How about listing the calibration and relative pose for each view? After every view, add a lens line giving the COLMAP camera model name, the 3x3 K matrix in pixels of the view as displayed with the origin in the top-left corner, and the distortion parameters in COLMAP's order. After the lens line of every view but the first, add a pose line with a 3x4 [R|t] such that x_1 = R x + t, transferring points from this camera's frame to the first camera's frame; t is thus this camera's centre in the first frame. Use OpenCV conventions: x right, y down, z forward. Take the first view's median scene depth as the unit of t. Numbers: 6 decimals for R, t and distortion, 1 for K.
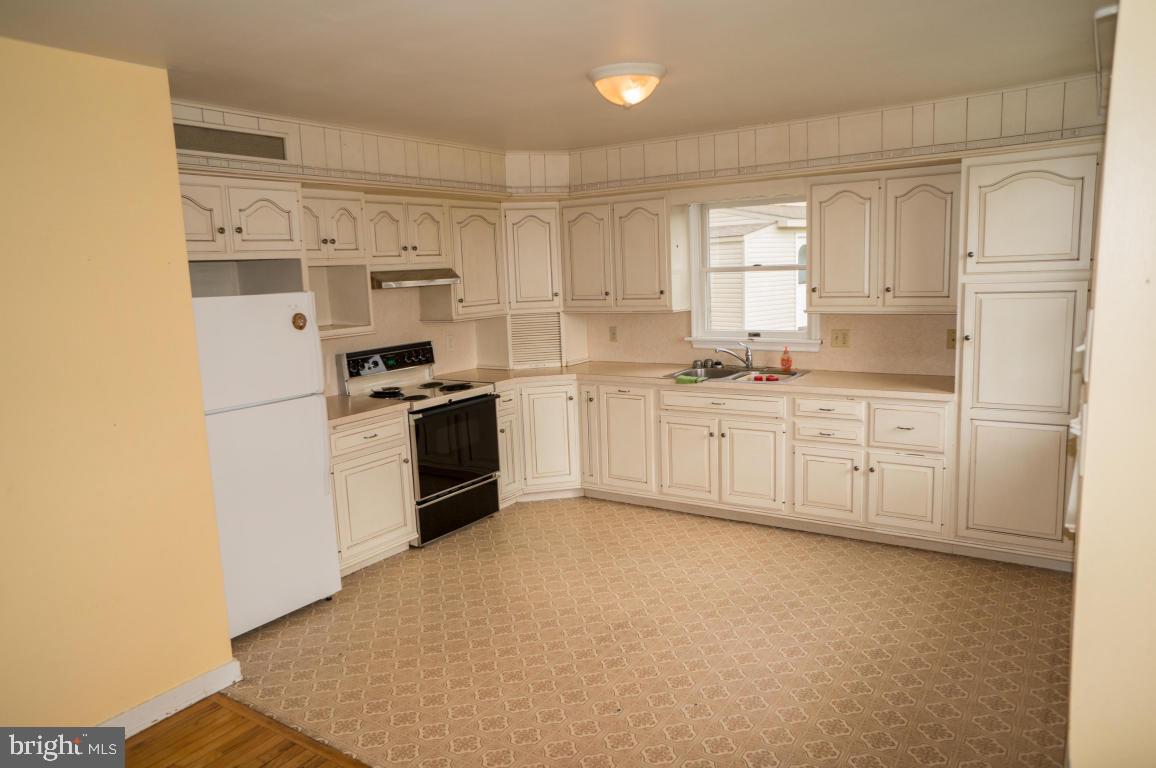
lens RADIAL K [[791.2, 0, 578.0], [0, 791.2, 384.0], [0, 0, 1]] dist [-0.060538, 0.095065]
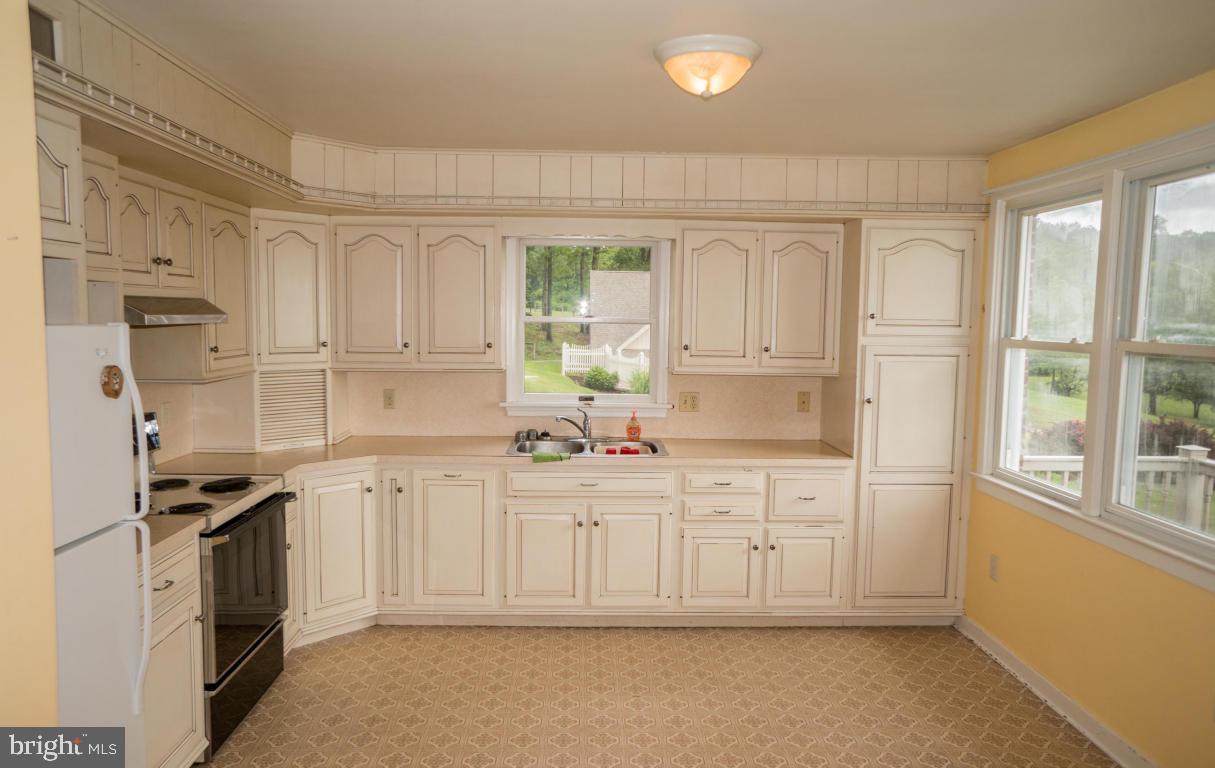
lens RADIAL K [[848.6, 0, 607.5], [0, 848.6, 384.0], [0, 0, 1]] dist [-0.061519, 0.087026]
pose [[0.808542, 0.002401, 0.588433, -0.337987], [0.041909, 0.997217, -0.061653, -0.025030], [-0.586944, 0.074510, 0.806192, 0.301337]]
